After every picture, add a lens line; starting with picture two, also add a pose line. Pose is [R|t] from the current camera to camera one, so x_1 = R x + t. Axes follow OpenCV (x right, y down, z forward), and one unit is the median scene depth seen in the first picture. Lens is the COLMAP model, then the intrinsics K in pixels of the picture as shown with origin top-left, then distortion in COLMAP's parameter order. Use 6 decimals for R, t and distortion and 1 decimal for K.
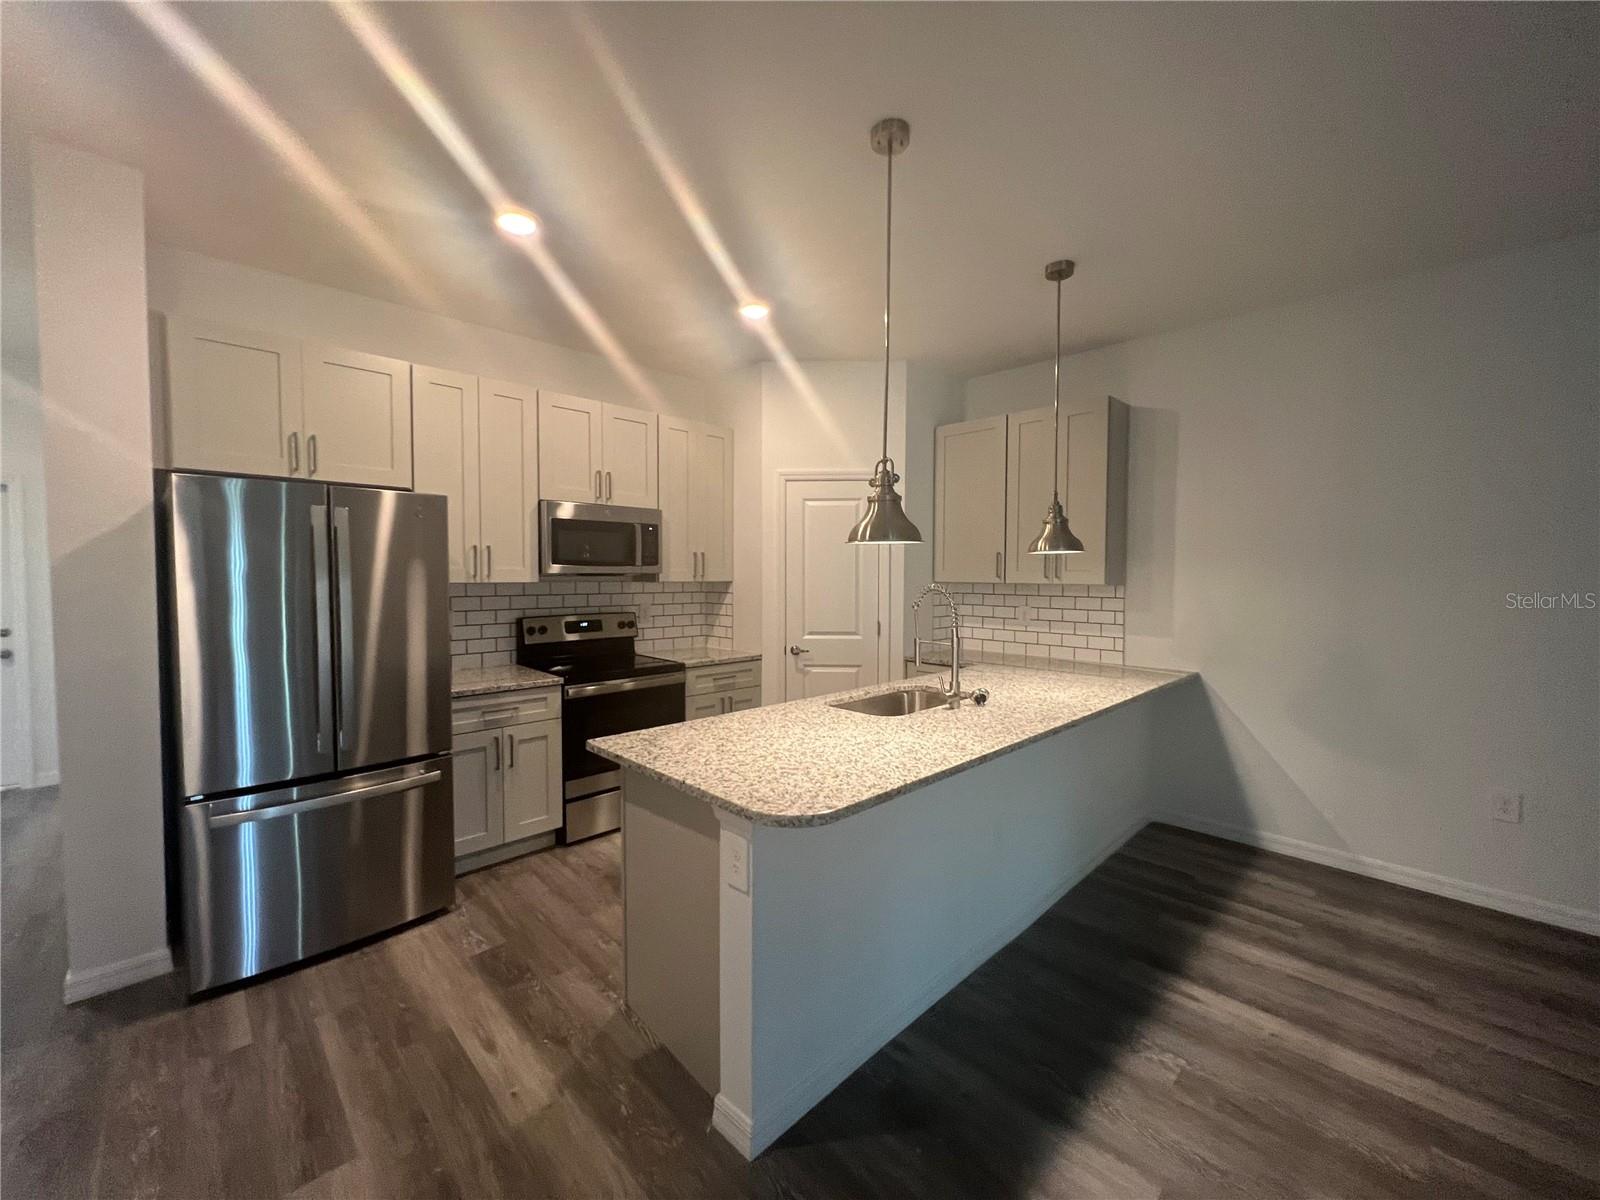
lens RADIAL K [[645.5, 0, 799.2], [0, 645.5, 592.9], [0, 0, 1]] dist [-0.001982, -0.000113]
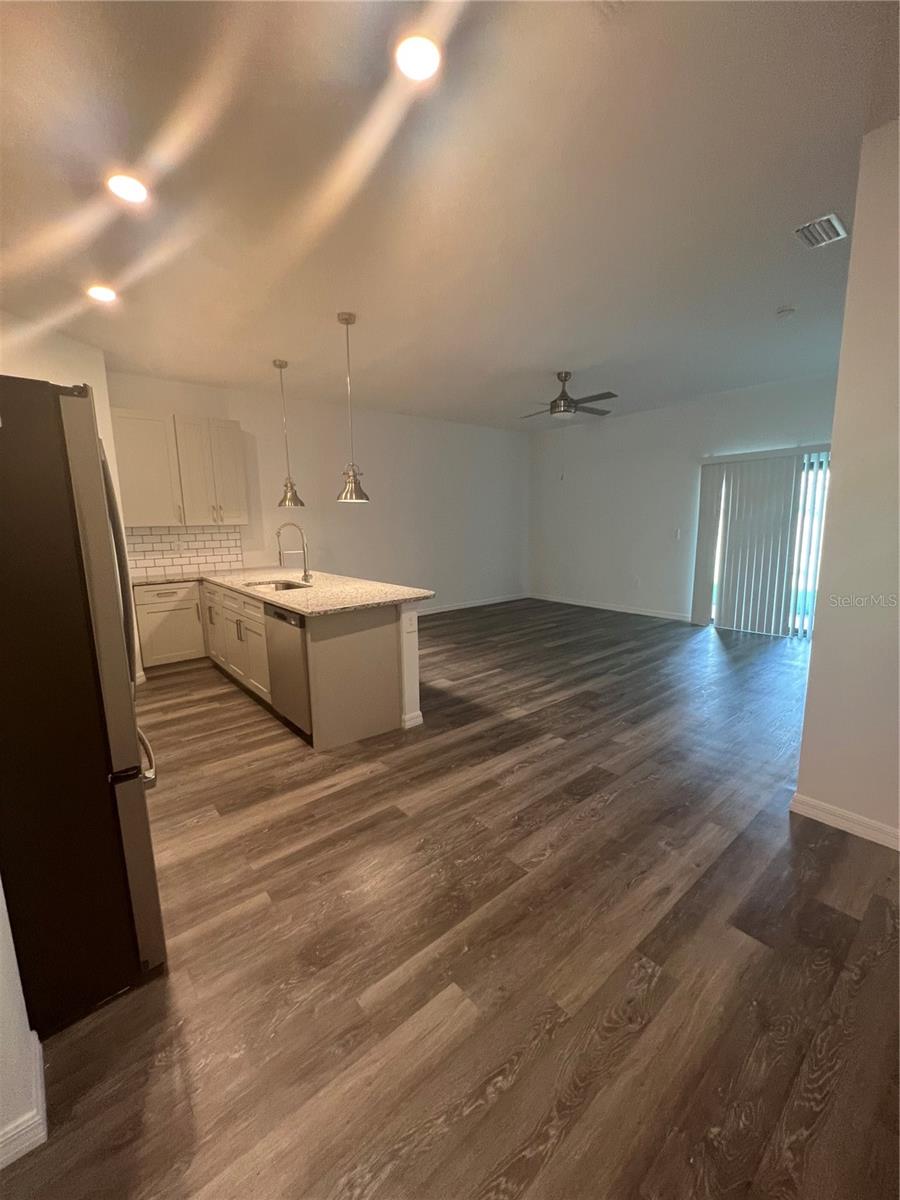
lens RADIAL K [[484.1, 0, 448.7], [0, 484.1, 598.3], [0, 0, 1]] dist [-0.001982, -0.000113]
pose [[0.080916, -0.169040, 0.982282, -1.582372], [0.048007, 0.985031, 0.165558, -0.012124], [-0.995564, 0.033760, 0.087820, 0.511203]]
